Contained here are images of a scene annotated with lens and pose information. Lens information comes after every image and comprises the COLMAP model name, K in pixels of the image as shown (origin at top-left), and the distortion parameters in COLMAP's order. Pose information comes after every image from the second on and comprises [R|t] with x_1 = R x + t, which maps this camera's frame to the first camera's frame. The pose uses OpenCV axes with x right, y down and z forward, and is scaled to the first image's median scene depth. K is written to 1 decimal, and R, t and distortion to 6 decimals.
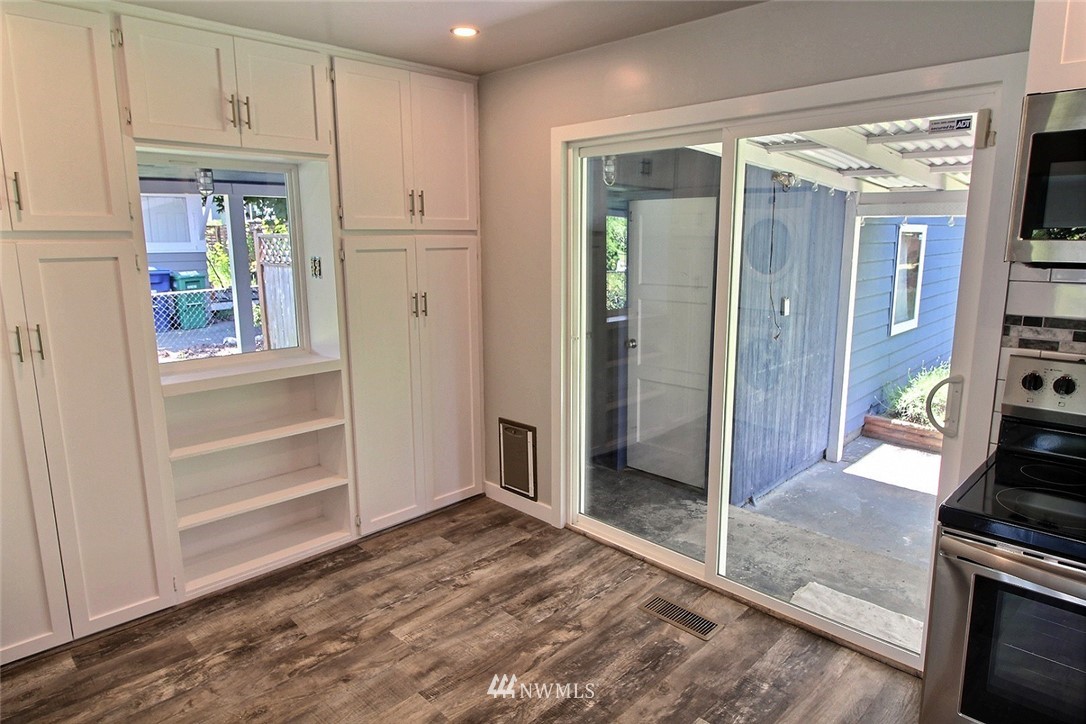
lens RADIAL K [[662.1, 0, 549.1], [0, 662.1, 354.0], [0, 0, 1]] dist [0.010060, -0.013353]
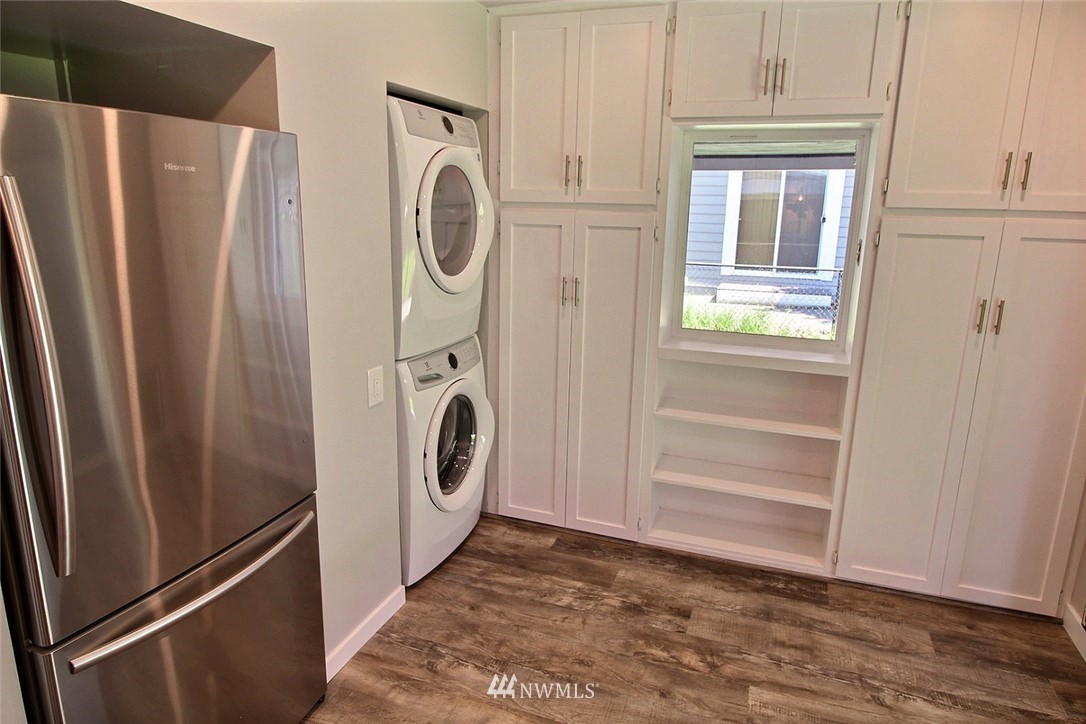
lens RADIAL K [[662.1, 0, 553.4], [0, 662.1, 355.8], [0, 0, 1]] dist [0.010060, -0.013353]
pose [[0.428203, 0.214981, -0.877739, 0.281817], [-0.184163, 0.971668, 0.148142, -0.064299], [0.884718, 0.098212, 0.455663, 0.327508]]
